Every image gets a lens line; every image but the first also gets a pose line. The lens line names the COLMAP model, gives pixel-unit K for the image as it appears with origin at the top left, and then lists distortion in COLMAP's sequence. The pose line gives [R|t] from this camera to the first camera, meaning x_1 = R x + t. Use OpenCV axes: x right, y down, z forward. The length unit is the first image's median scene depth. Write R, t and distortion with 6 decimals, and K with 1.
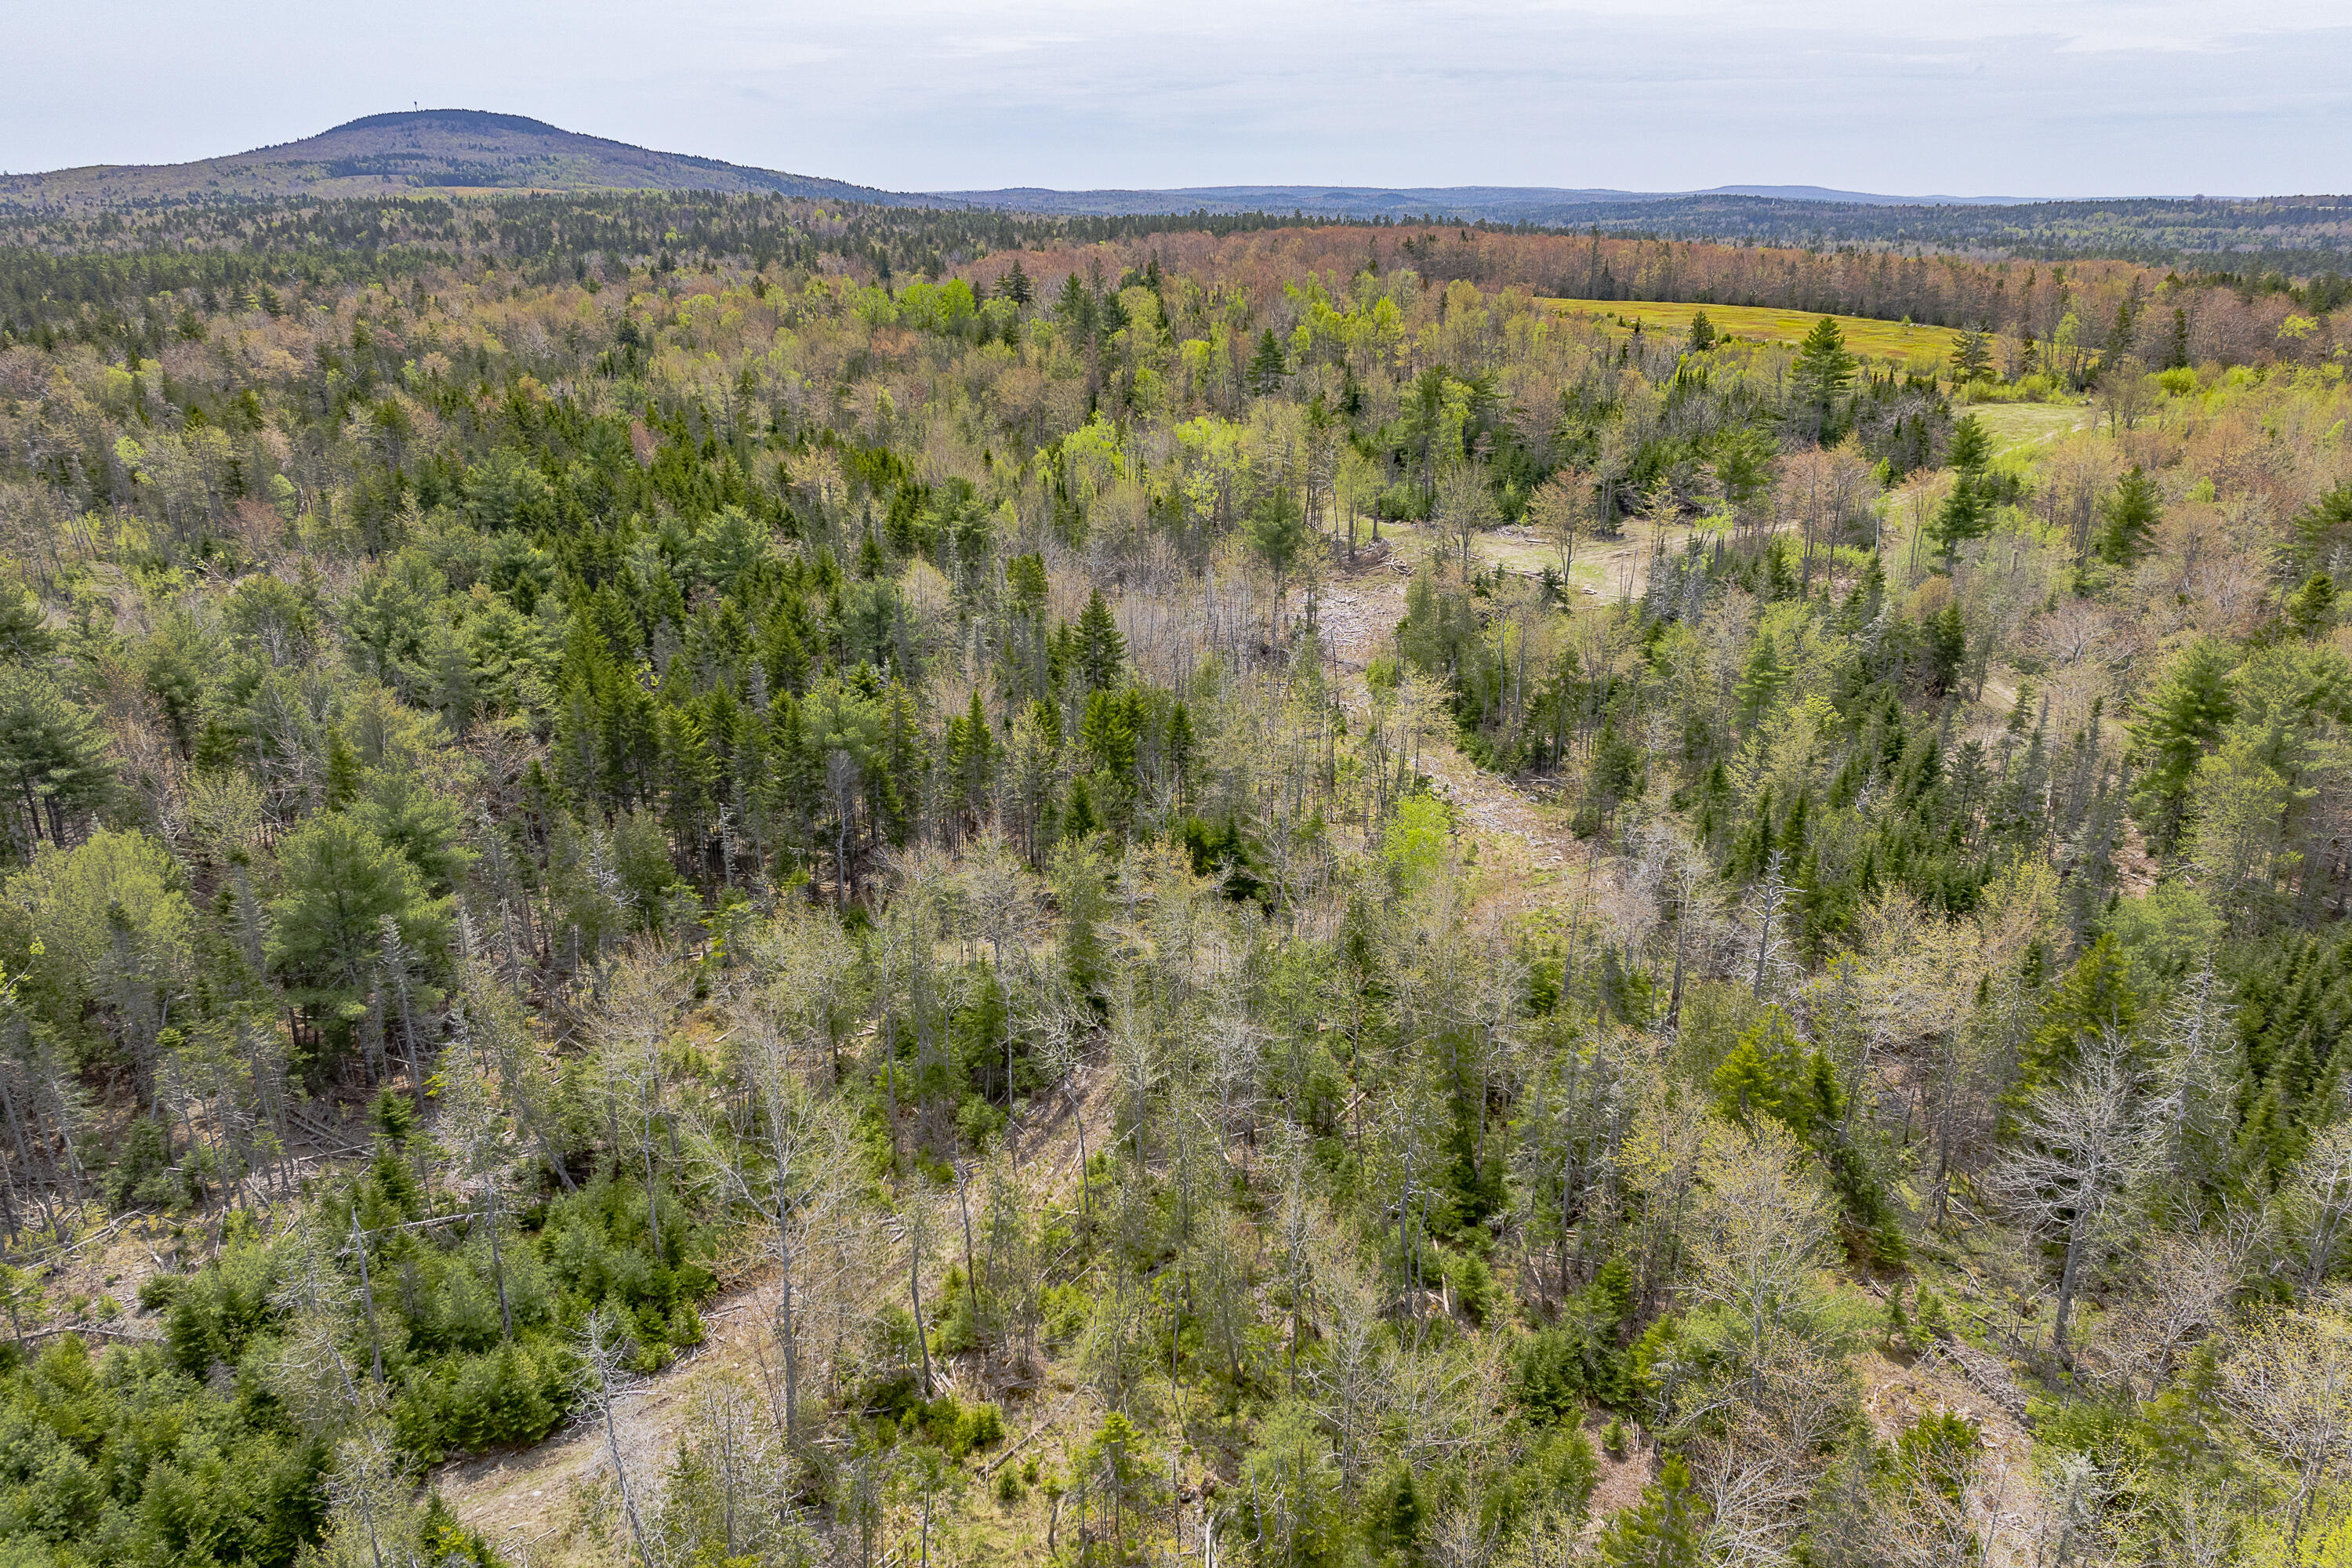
lens RADIAL K [[1643.0, 0, 1174.0], [0, 1643.0, 792.2], [0, 0, 1]] dist [-0.007189, -0.009569]
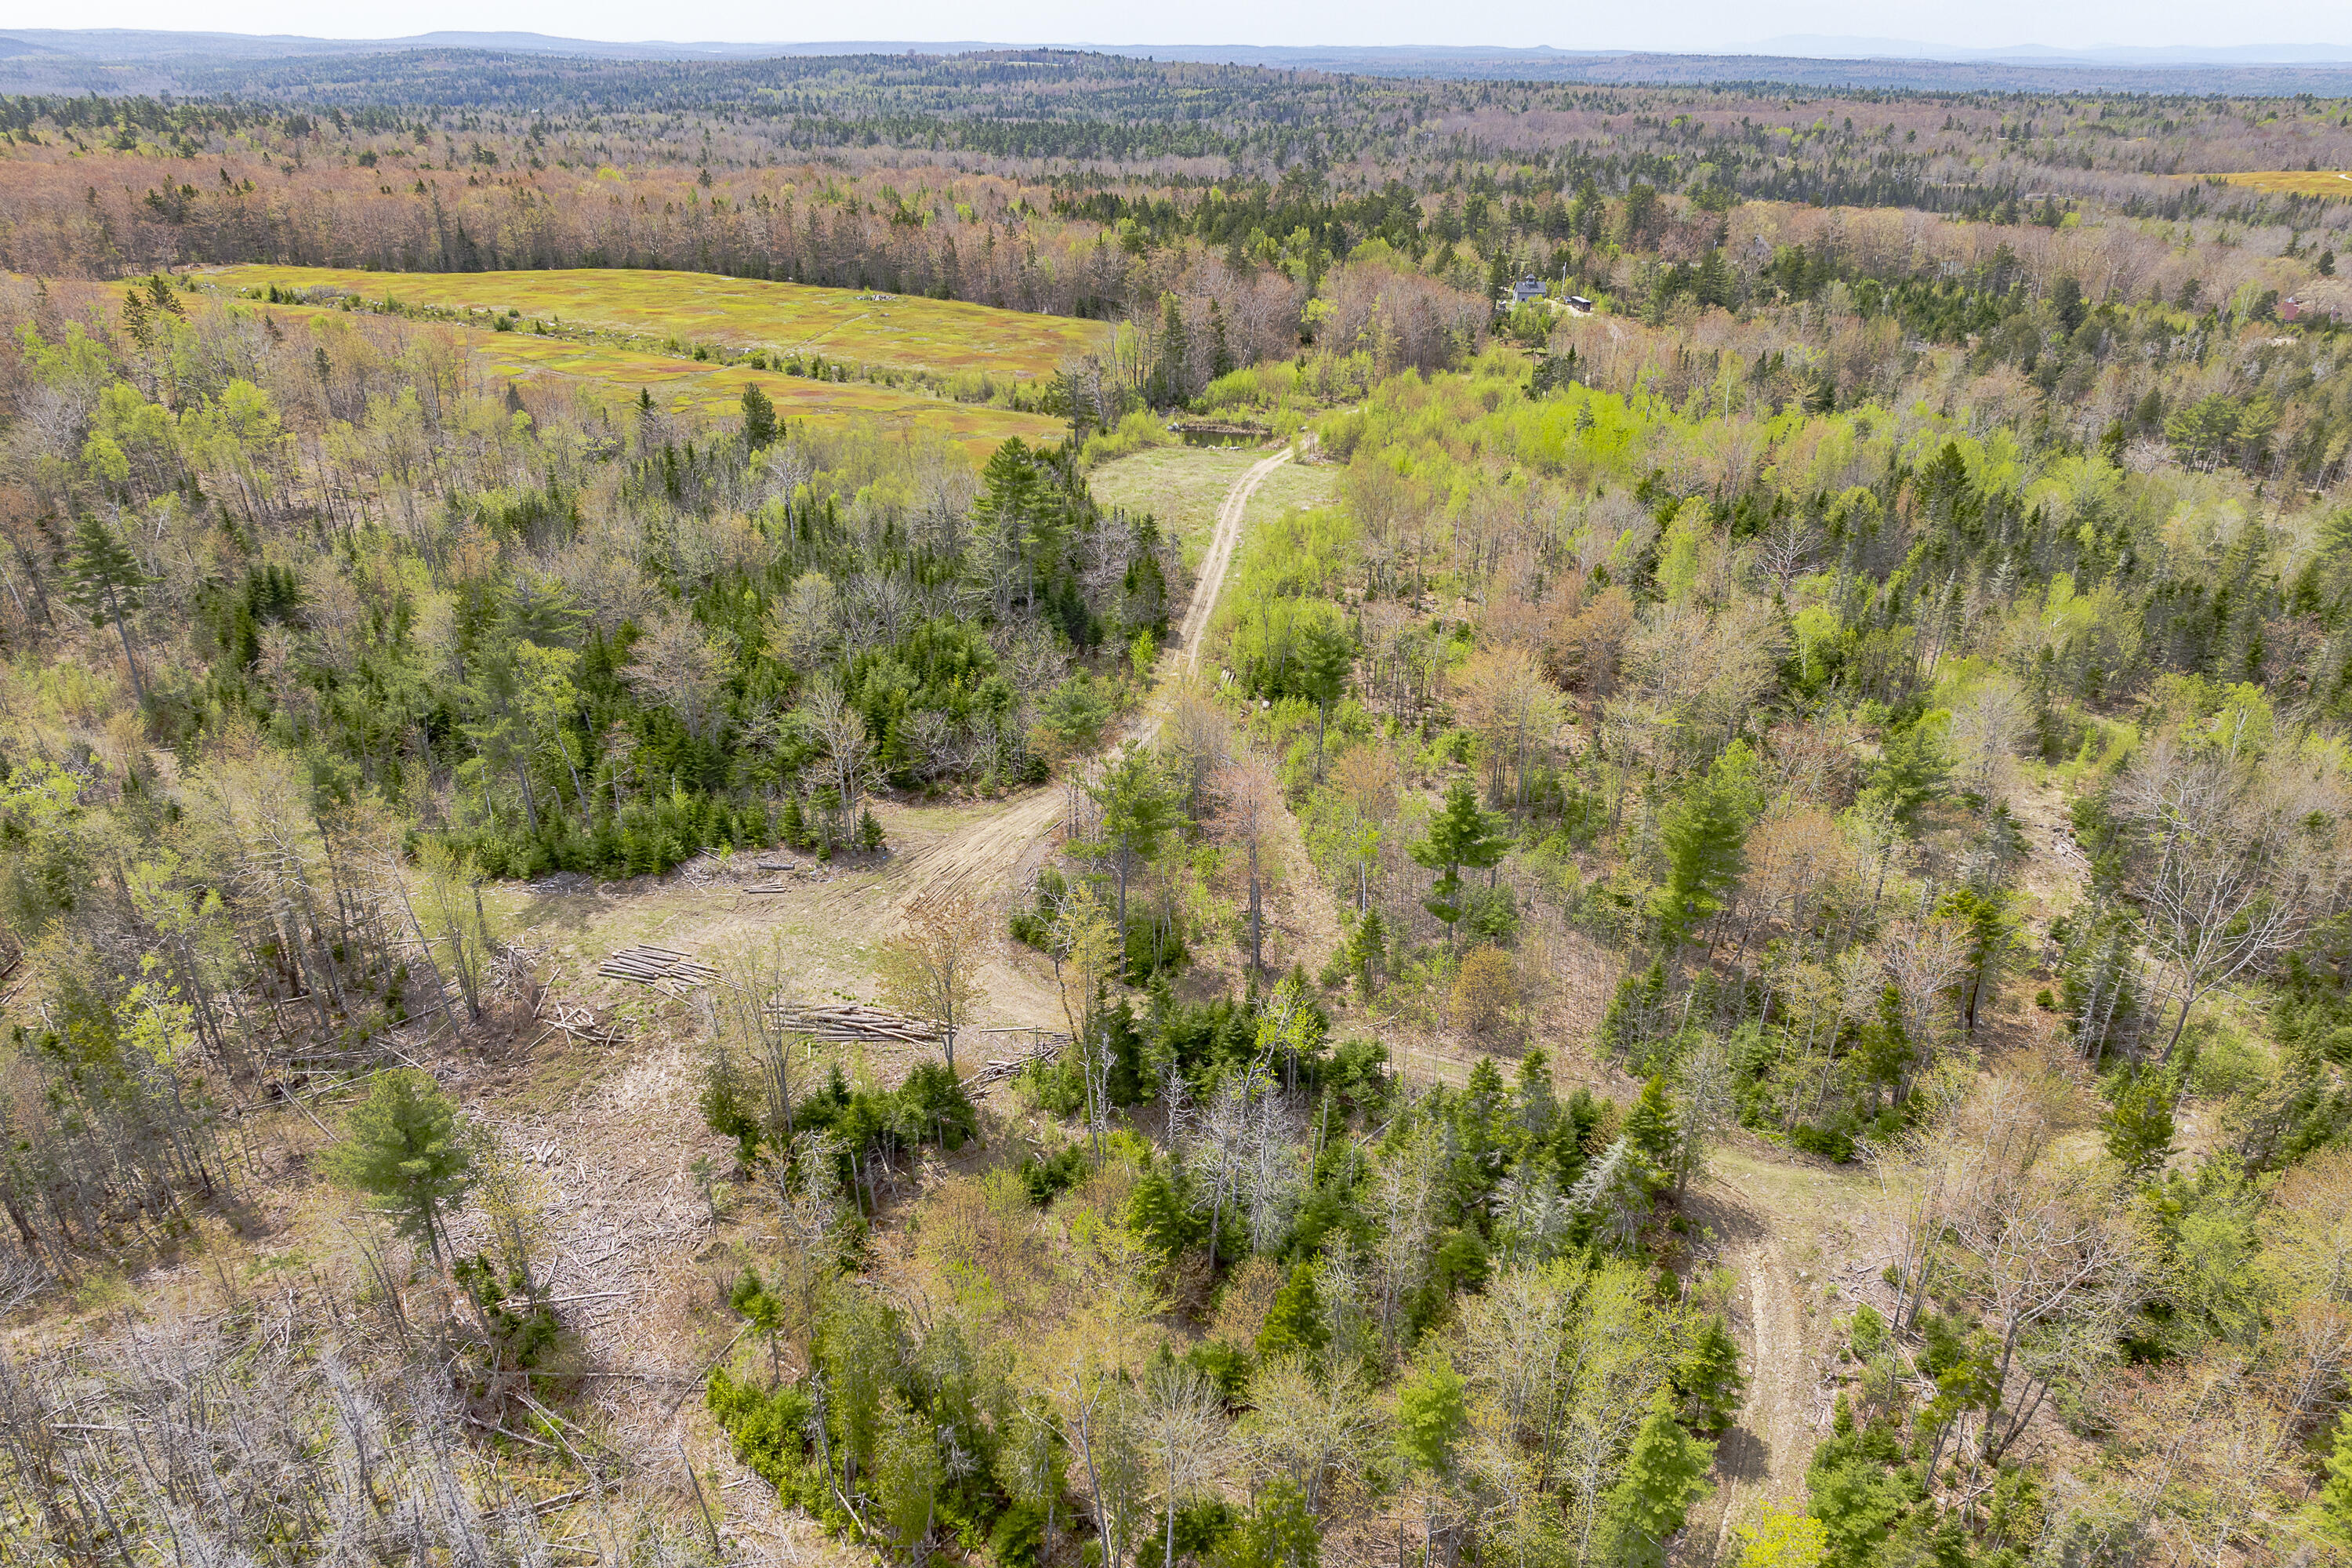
lens RADIAL K [[1657.0, 0, 1173.1], [0, 1657.0, 874.6], [0, 0, 1]] dist [-0.037770, 0.036513]
pose [[0.771317, -0.284800, 0.569175, -0.014010], [0.213739, 0.958267, 0.189842, -0.211805], [-0.599488, -0.024774, 0.800000, 0.345979]]
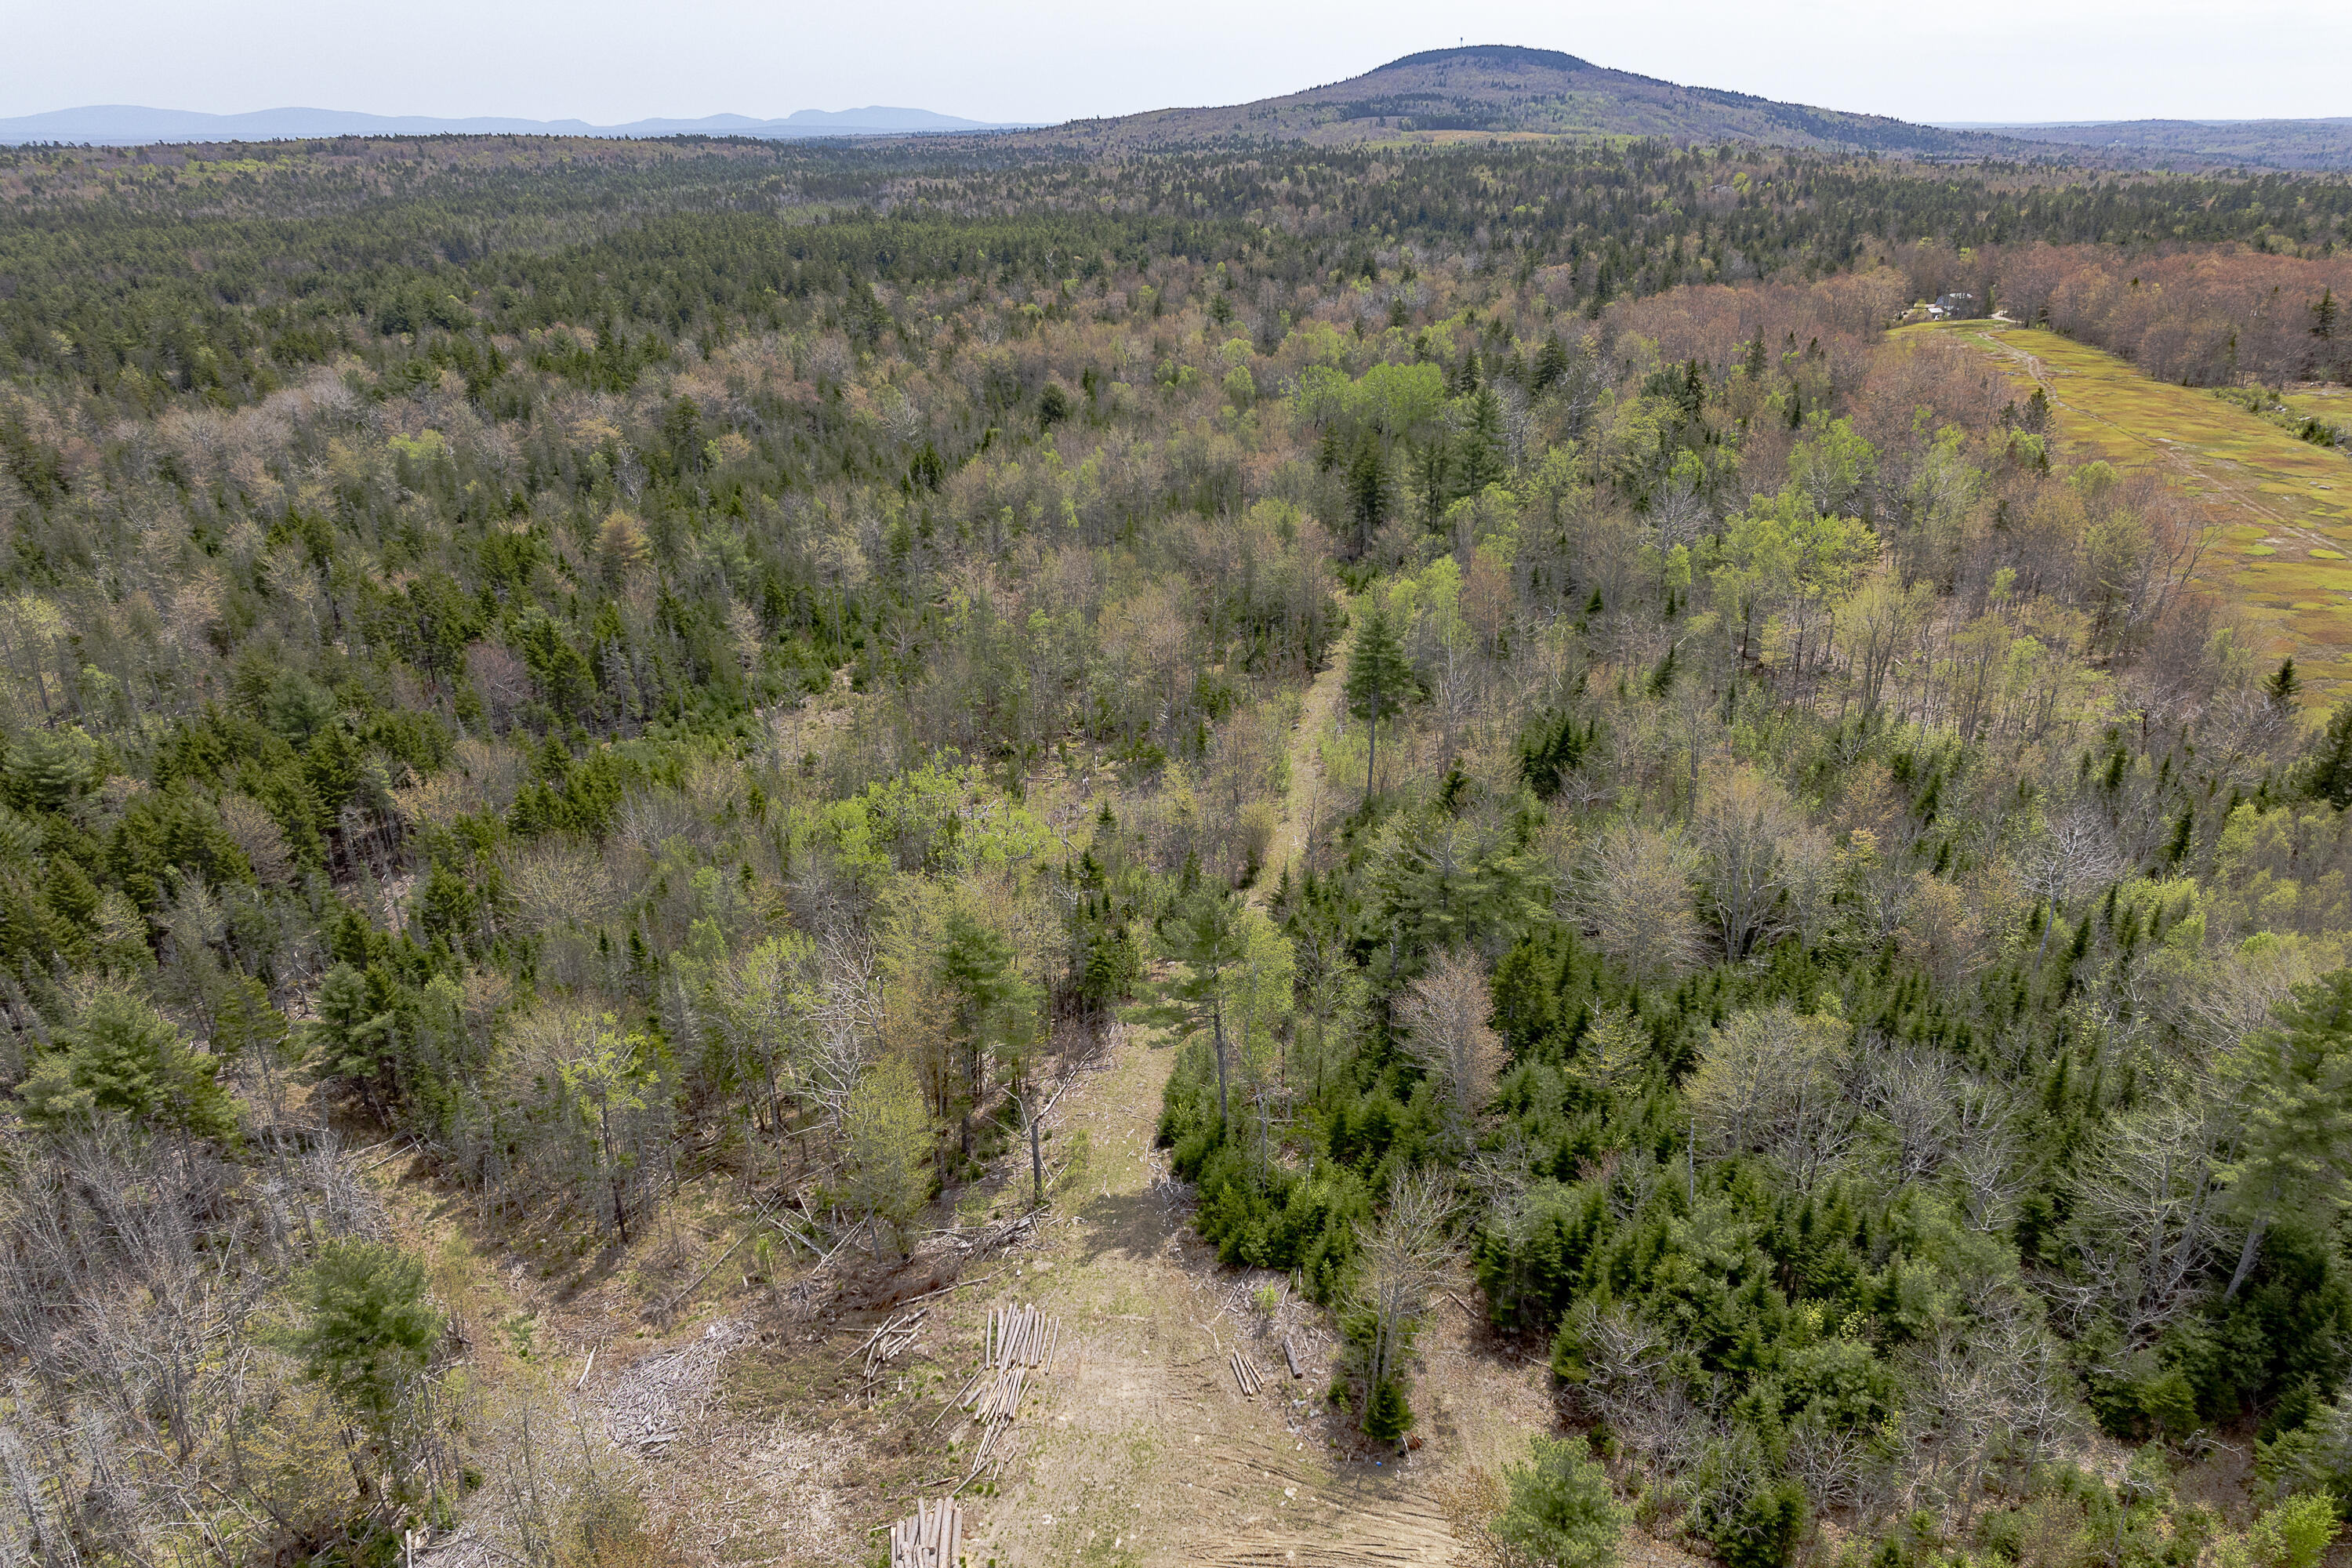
lens RADIAL K [[1639.1, 0, 1171.6], [0, 1639.1, 892.3], [0, 0, 1]] dist [-0.016672, -0.002807]
pose [[0.827288, 0.233248, -0.511067, 0.356879], [-0.184907, 0.972098, 0.144343, -0.300134], [0.530475, -0.024914, 0.847335, 0.552381]]
